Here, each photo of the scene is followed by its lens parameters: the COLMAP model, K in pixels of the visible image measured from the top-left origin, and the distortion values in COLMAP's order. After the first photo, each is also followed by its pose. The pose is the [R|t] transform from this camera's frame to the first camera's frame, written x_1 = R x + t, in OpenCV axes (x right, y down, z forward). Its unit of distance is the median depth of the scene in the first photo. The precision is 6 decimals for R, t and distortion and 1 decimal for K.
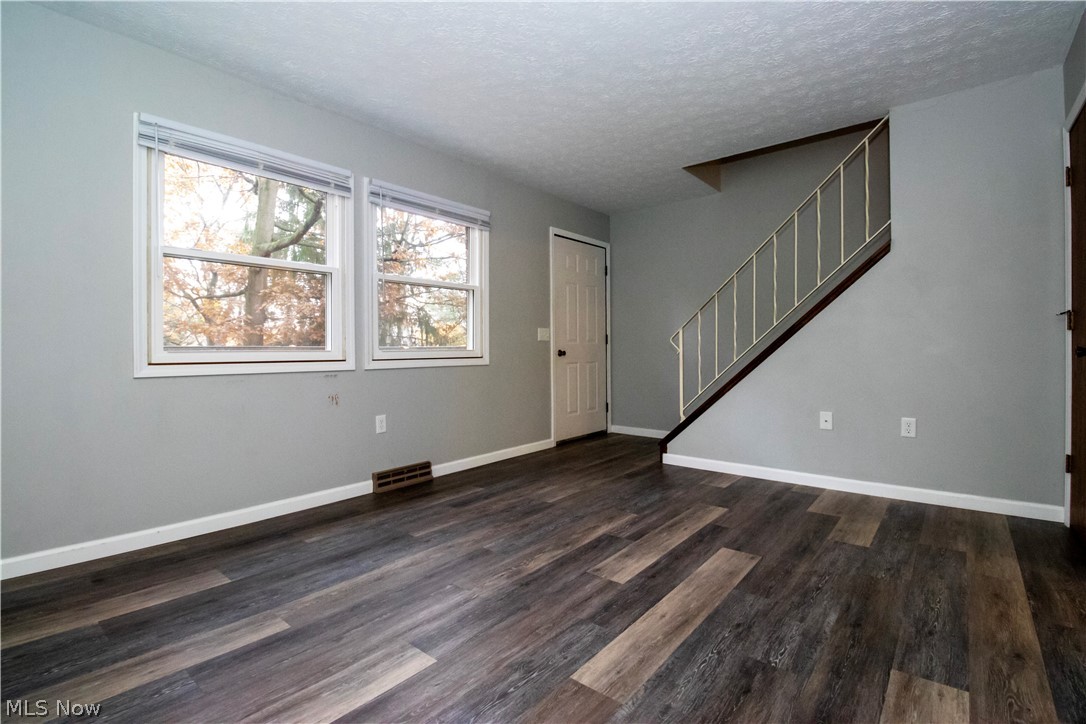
lens RADIAL K [[506.4, 0, 543.1], [0, 506.4, 356.5], [0, 0, 1]] dist [-0.000517, -0.000113]
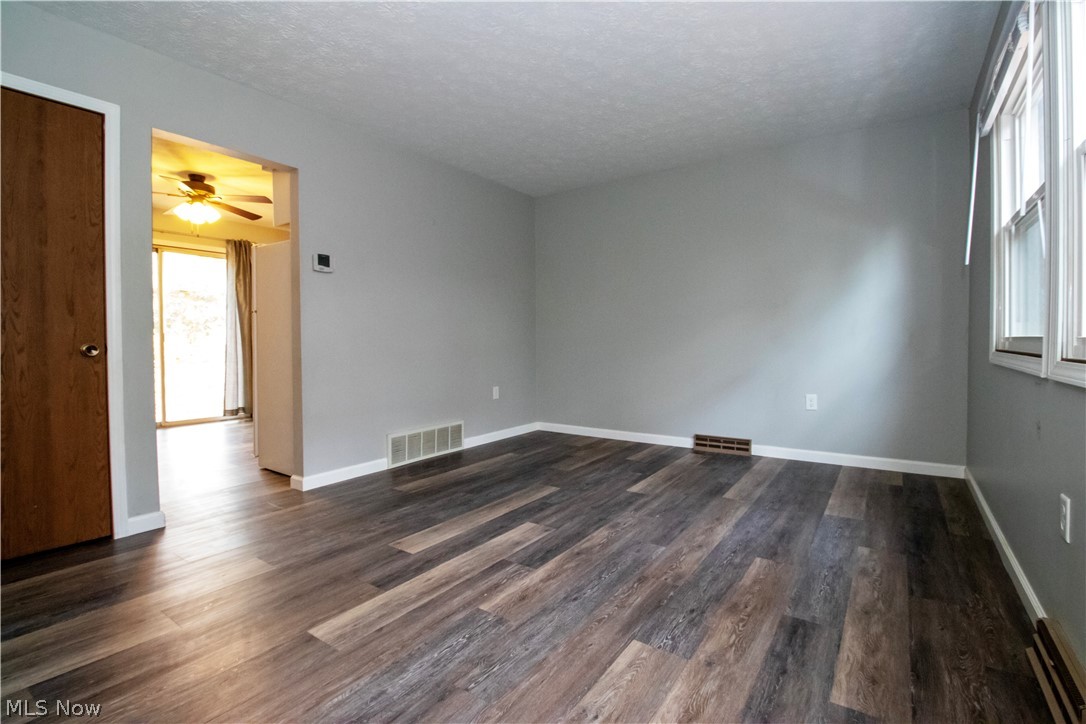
lens RADIAL K [[506.4, 0, 543.4], [0, 506.4, 340.8], [0, 0, 1]] dist [-0.000517, -0.000113]
pose [[-0.996498, 0.013781, -0.082467, 0.190303], [0.012792, 0.999840, 0.012513, -0.027164], [0.082626, 0.011415, -0.996515, 1.998968]]
